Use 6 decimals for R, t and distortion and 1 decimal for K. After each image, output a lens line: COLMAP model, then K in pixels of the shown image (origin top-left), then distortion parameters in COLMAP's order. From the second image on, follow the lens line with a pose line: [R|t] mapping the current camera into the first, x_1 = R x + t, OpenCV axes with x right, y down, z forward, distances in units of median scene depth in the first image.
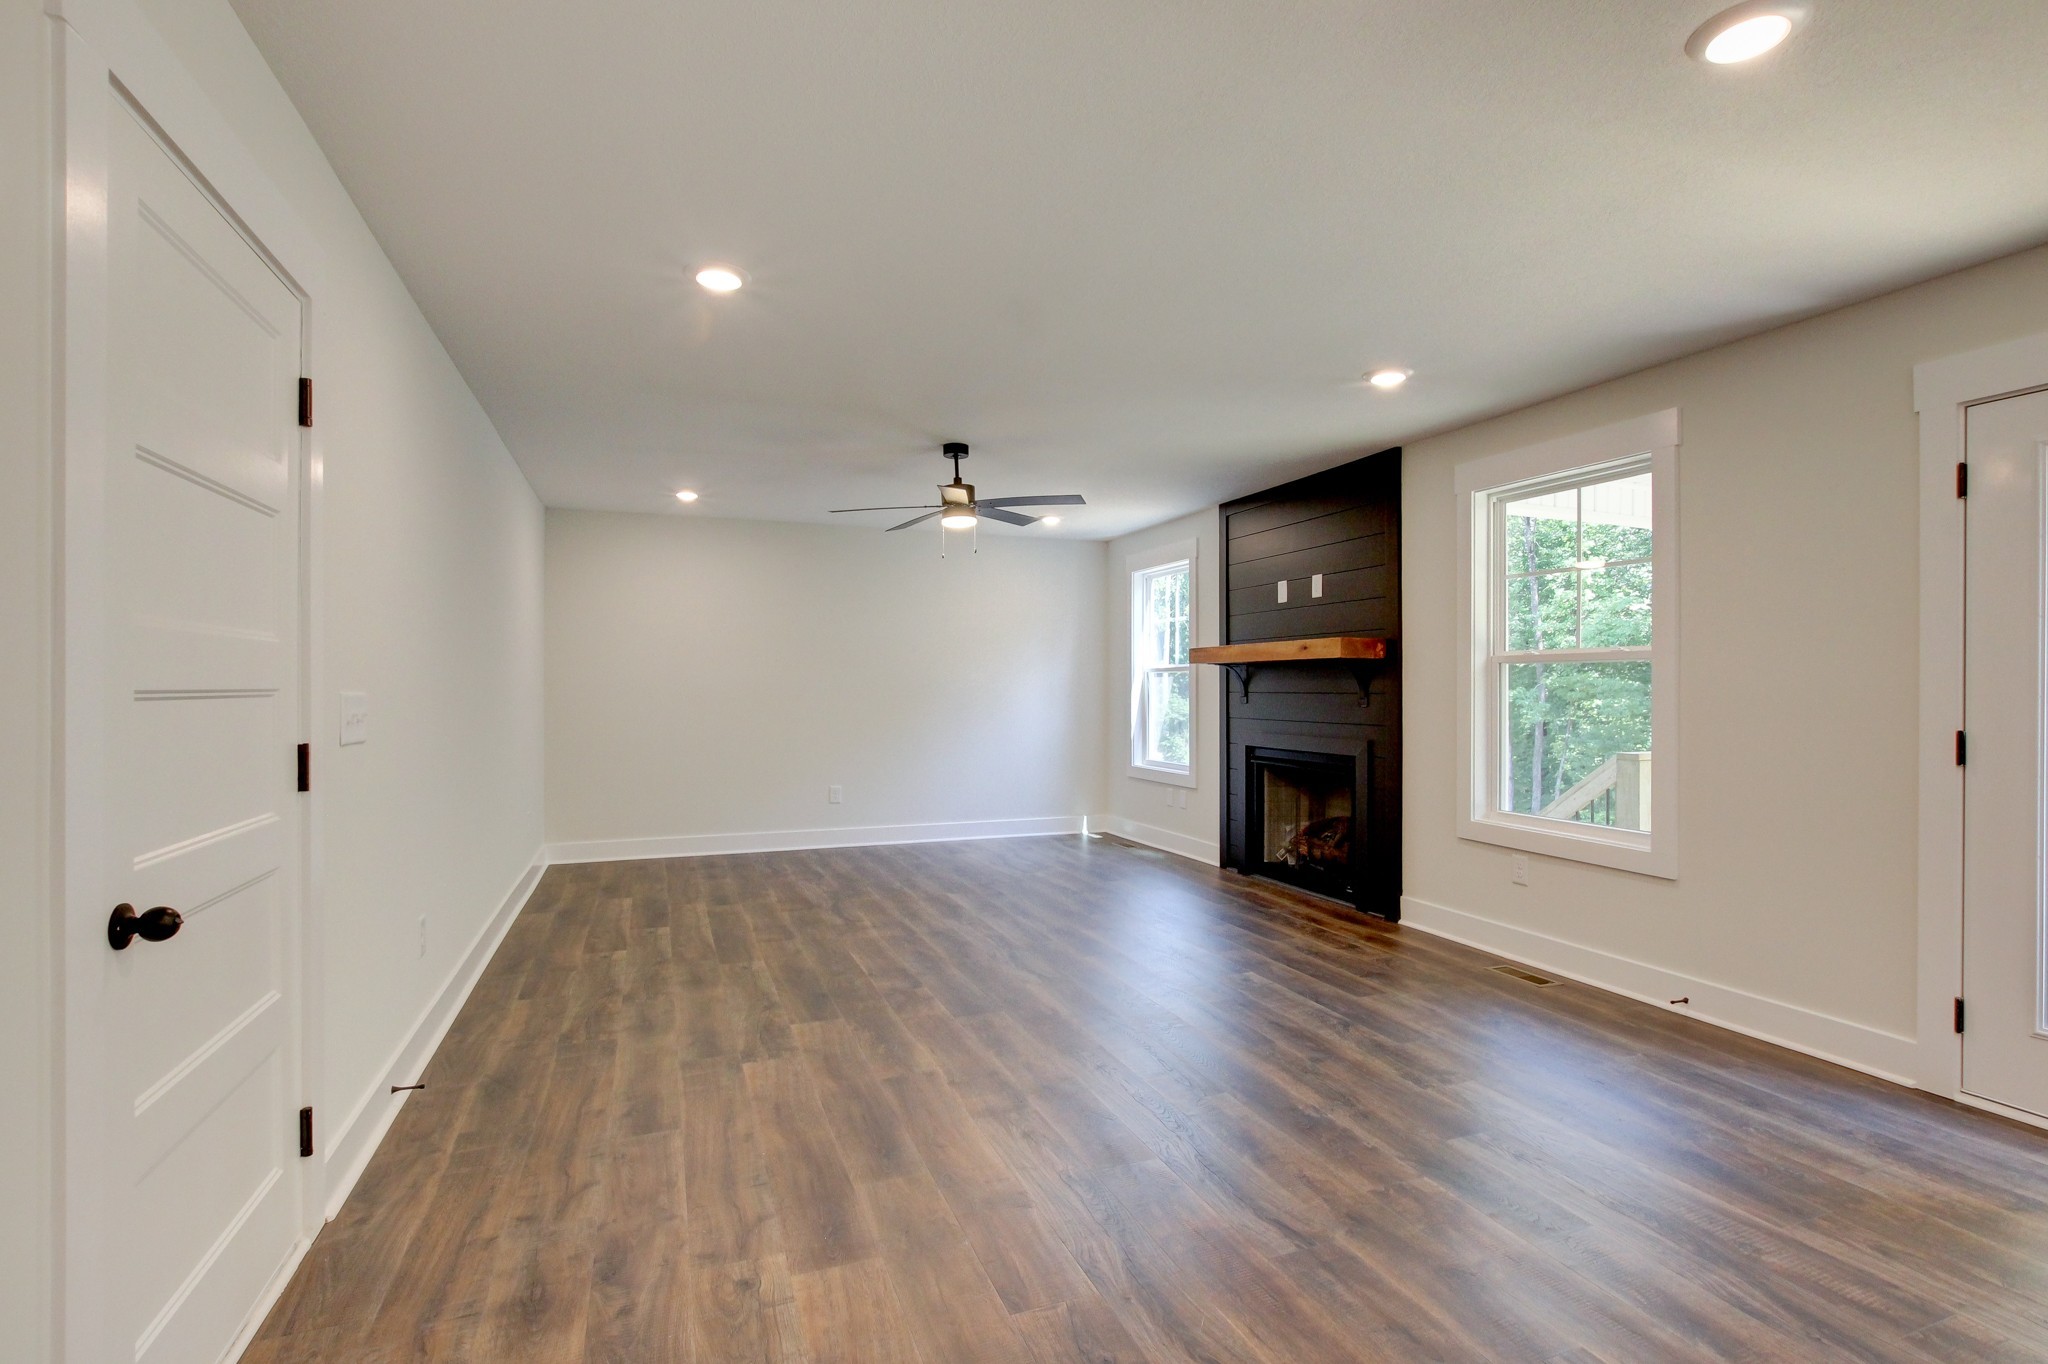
lens RADIAL K [[1003.1, 0, 1076.5], [0, 1003.1, 686.7], [0, 0, 1]] dist [-0.014005, 0.000434]
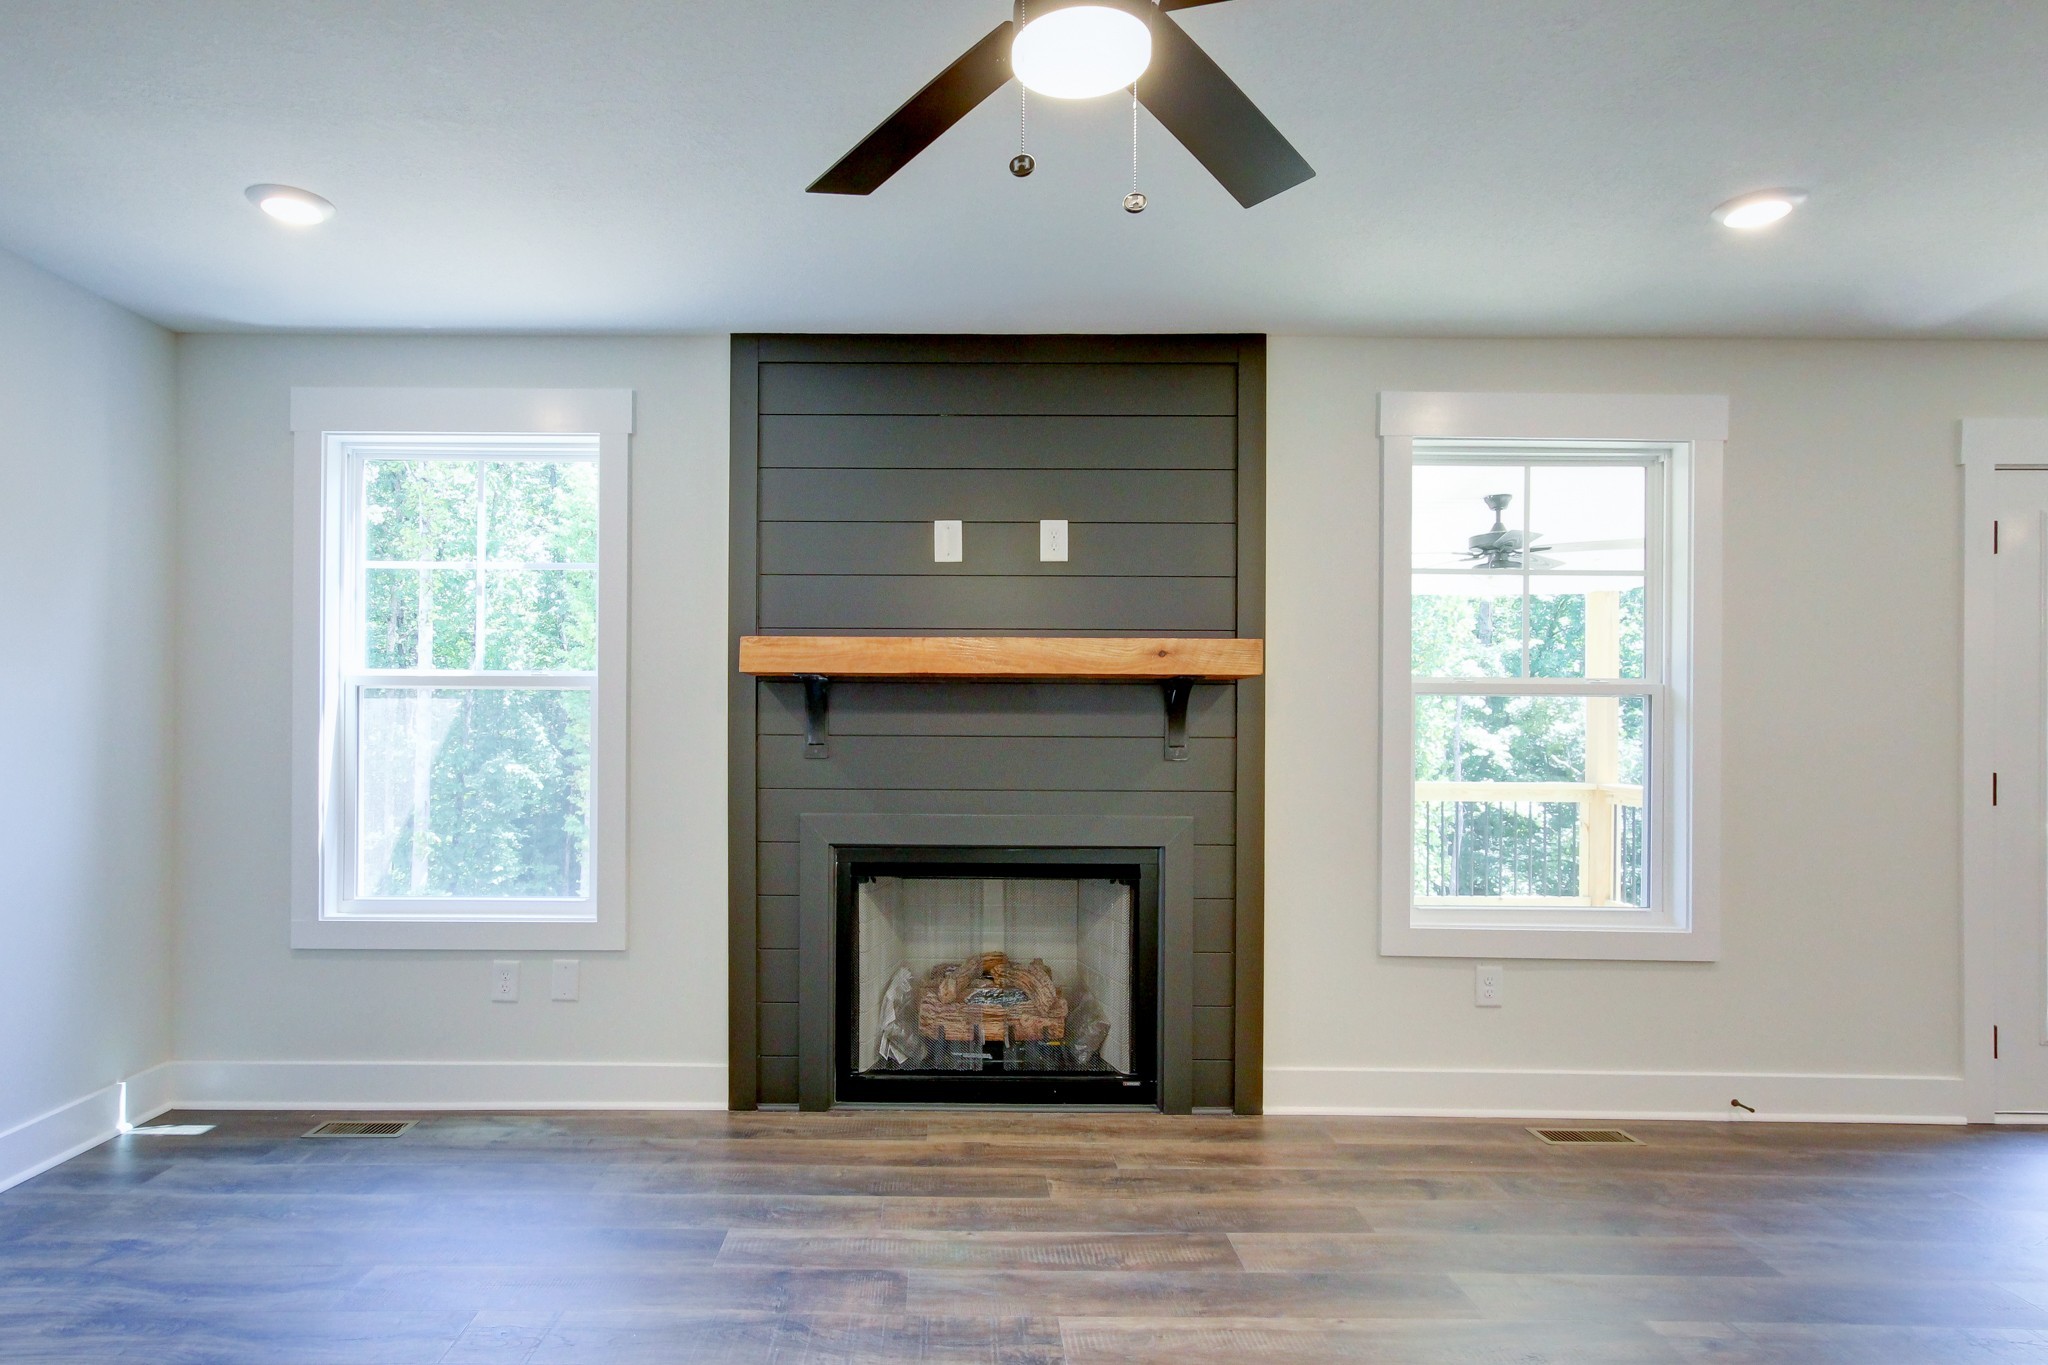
lens RADIAL K [[1086.2, 0, 1022.0], [0, 1086.2, 719.2], [0, 0, 1]] dist [0.001406, 0.000385]
pose [[0.396695, 0.007750, 0.917918, -0.277000], [-0.005766, 0.999966, -0.005951, 0.000253], [-0.917933, -0.002932, 0.396726, 0.698614]]
